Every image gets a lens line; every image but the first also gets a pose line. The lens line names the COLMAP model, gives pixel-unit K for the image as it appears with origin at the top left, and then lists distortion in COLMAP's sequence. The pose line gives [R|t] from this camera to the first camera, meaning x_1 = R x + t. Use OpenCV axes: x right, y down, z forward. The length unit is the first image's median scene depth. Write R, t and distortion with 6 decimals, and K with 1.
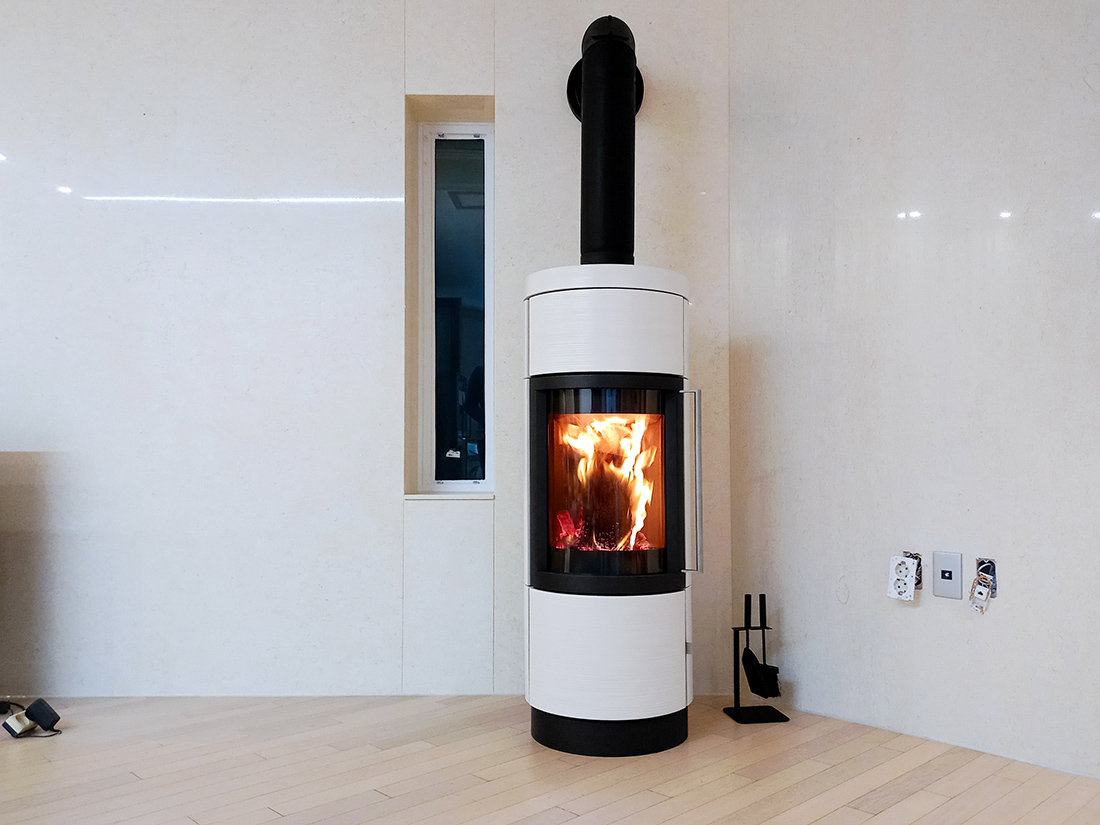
lens RADIAL K [[1036.9, 0, 544.3], [0, 1036.9, 334.7], [0, 0, 1]] dist [0.083664, -0.118513]
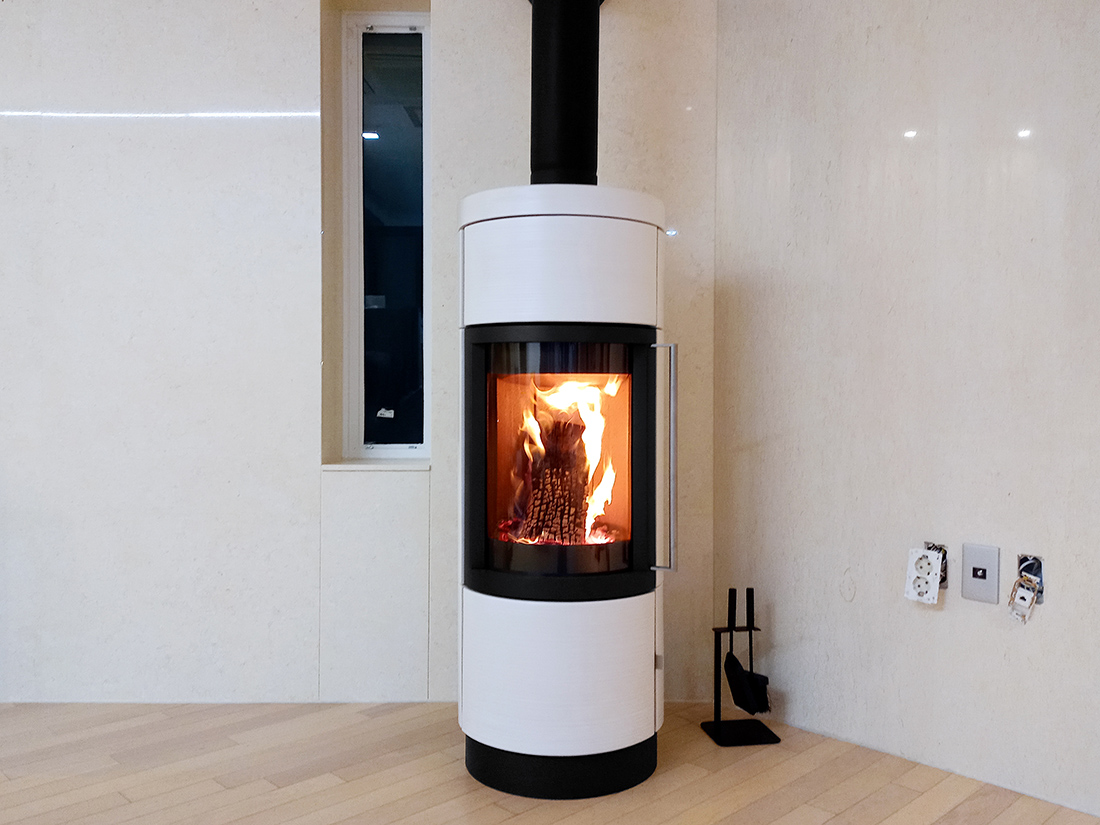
lens RADIAL K [[1036.9, 0, 544.3], [0, 1036.9, 334.7], [0, 0, 1]] dist [0.083664, -0.118513]
pose [[0.999924, 0.000591, 0.012355, 0.037401], [-0.001450, 0.997570, 0.069659, -0.008933], [-0.012284, -0.069672, 0.997494, 0.201421]]
